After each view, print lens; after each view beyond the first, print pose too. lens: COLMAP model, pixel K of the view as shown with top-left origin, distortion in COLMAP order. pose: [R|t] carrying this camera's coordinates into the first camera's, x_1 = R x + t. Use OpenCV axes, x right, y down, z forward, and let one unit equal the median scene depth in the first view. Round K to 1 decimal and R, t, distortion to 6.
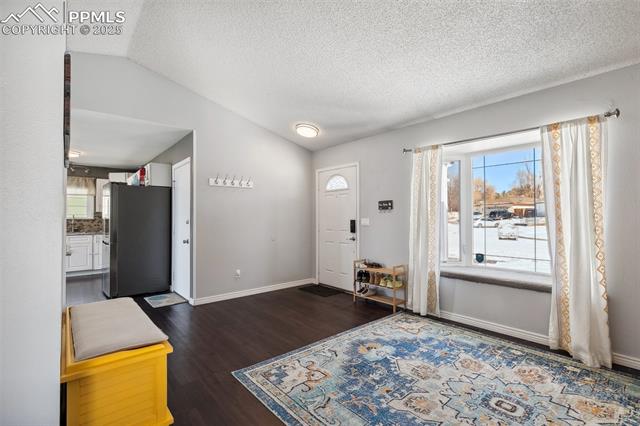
lens RADIAL K [[290.3, 0, 318.8], [0, 290.3, 214.6], [0, 0, 1]] dist [0.001815, -0.000033]
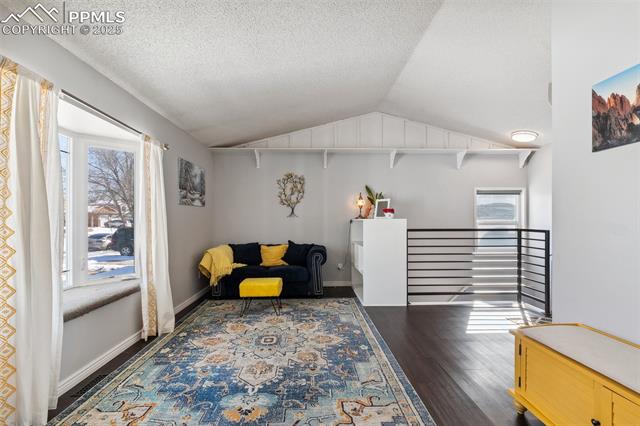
lens RADIAL K [[290.3, 0, 318.8], [0, 290.3, 214.6], [0, 0, 1]] dist [0.001815, -0.000033]
pose [[-0.770753, 0.015314, 0.636950, -0.304276], [-0.003110, 0.999609, -0.027796, 0.013300], [-0.637126, -0.023405, -0.770404, 1.093778]]
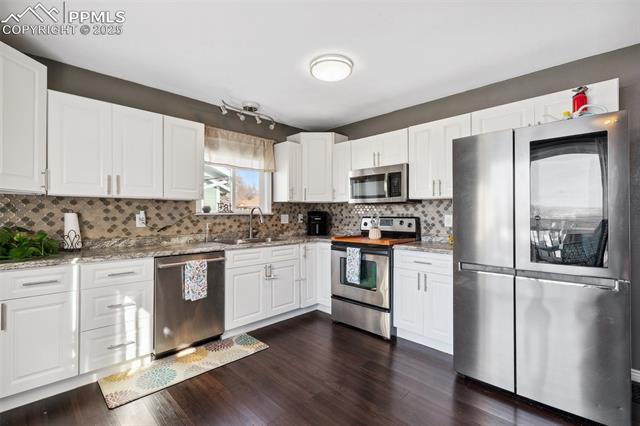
lens RADIAL K [[290.3, 0, 318.8], [0, 290.3, 214.6], [0, 0, 1]] dist [0.001815, -0.000033]
pose [[0.997309, 0.001989, 0.073284, -1.375948], [-0.003057, 0.999891, 0.014456, 0.014615], [-0.073248, -0.014641, 0.997206, 0.820120]]
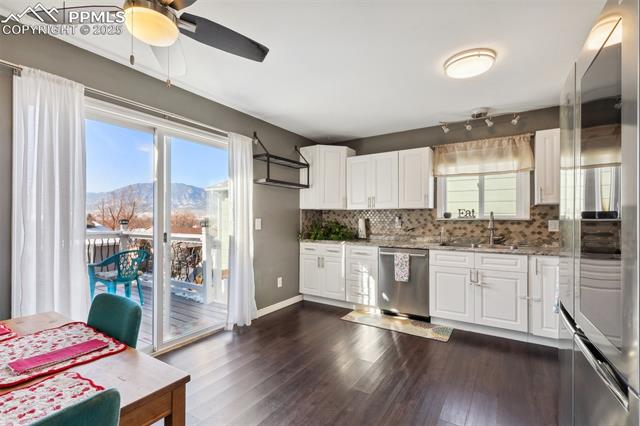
lens RADIAL K [[292.3, 0, 318.5], [0, 292.3, 218.8], [0, 0, 1]] dist [0.001477, 0.000082]
pose [[0.277601, 0.002524, -0.960693, -0.769678], [0.011977, 0.999910, 0.006088, 0.013081], [0.960622, -0.013196, 0.277545, 1.001081]]
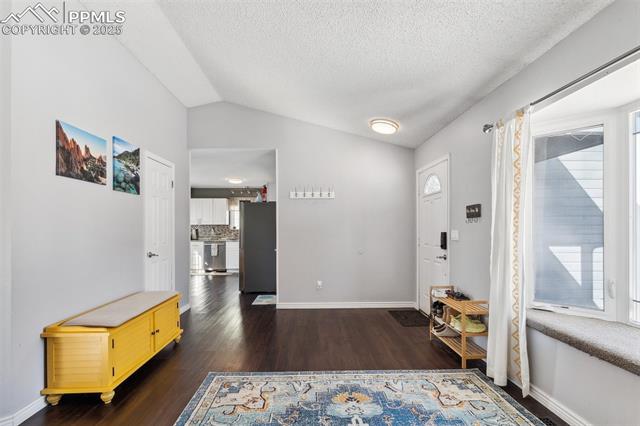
lens RADIAL K [[298.5, 0, 320.7], [0, 298.5, 228.5], [0, 0, 1]] dist [0.001509, 0.000115]
pose [[0.777284, 0.001124, -0.629149, 0.469114], [0.007391, 0.999913, 0.010918, -0.002647], [0.629107, -0.013136, 0.777208, 0.258530]]
